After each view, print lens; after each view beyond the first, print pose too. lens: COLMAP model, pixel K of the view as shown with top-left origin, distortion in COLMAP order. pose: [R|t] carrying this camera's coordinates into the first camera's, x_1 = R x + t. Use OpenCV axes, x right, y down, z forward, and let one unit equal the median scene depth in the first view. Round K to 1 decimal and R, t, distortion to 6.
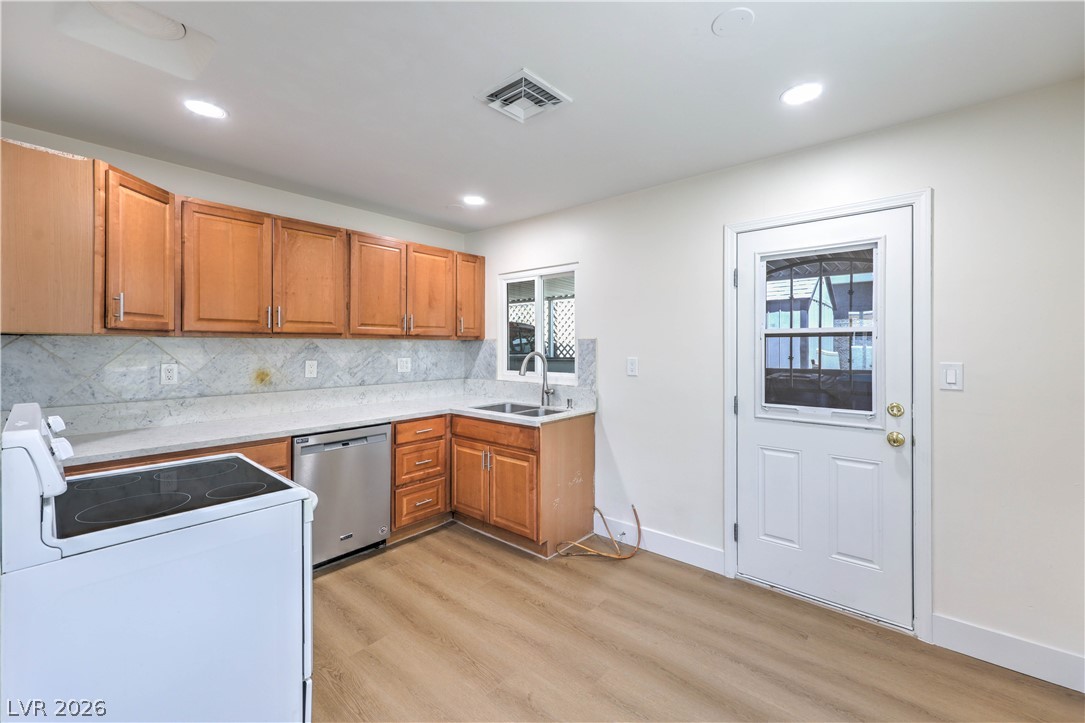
lens RADIAL K [[439.0, 0, 553.9], [0, 439.0, 345.8], [0, 0, 1]] dist [0.004185, 0.000029]
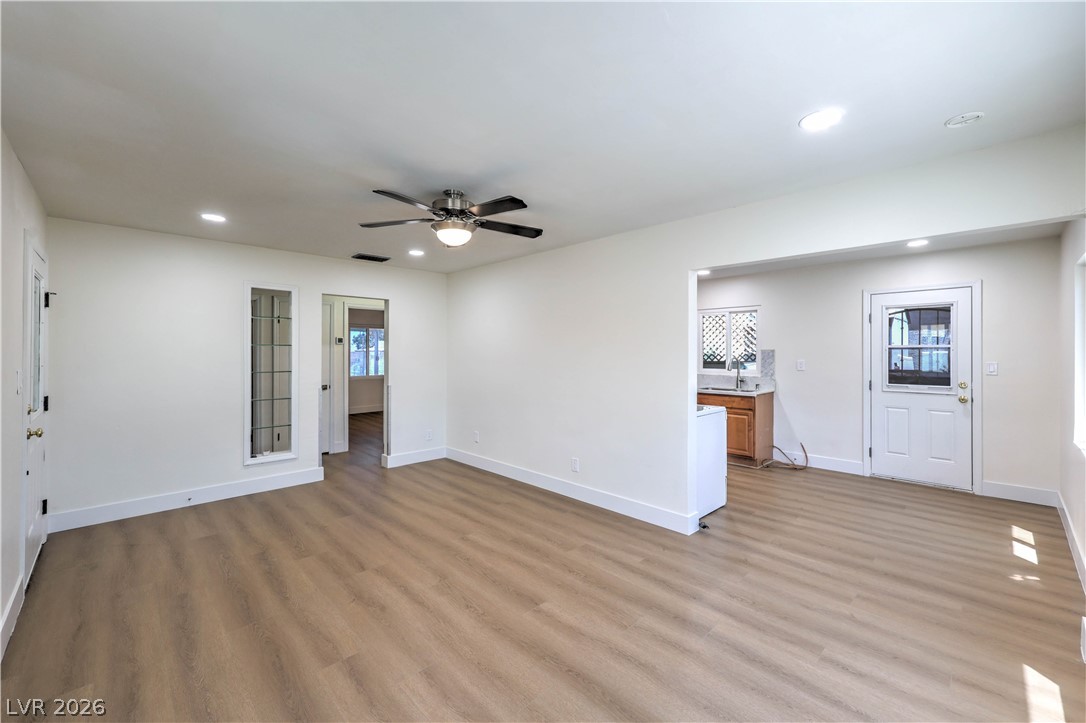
lens RADIAL K [[436.5, 0, 539.4], [0, 436.5, 351.5], [0, 0, 1]] dist [0.002840, 0.000208]
pose [[0.994634, -0.001343, -0.103452, -0.736208], [0.001232, 0.999999, -0.001131, -0.008985], [0.103453, 0.000998, 0.994634, -0.930566]]
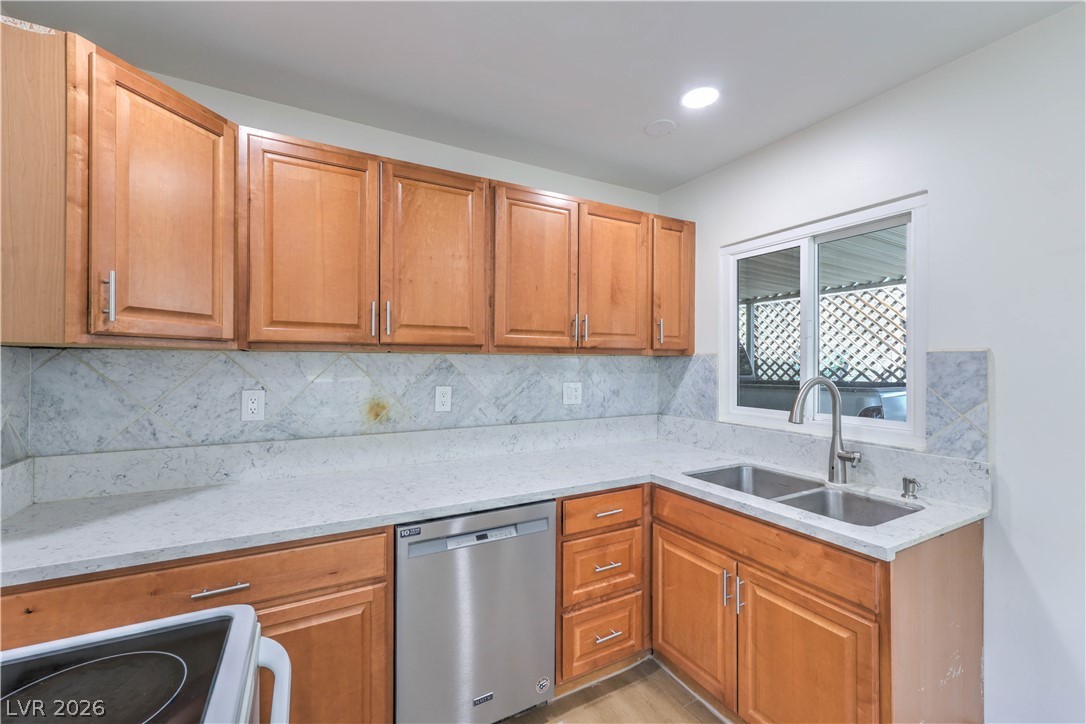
lens RADIAL K [[436.5, 0, 539.8], [0, 436.5, 361.7], [0, 0, 1]] dist [0.002840, 0.000208]
pose [[0.930292, 0.001789, -0.366815, -0.185205], [-0.002700, 0.999994, -0.001970, -0.003242], [0.366809, 0.002823, 0.930292, 0.470790]]
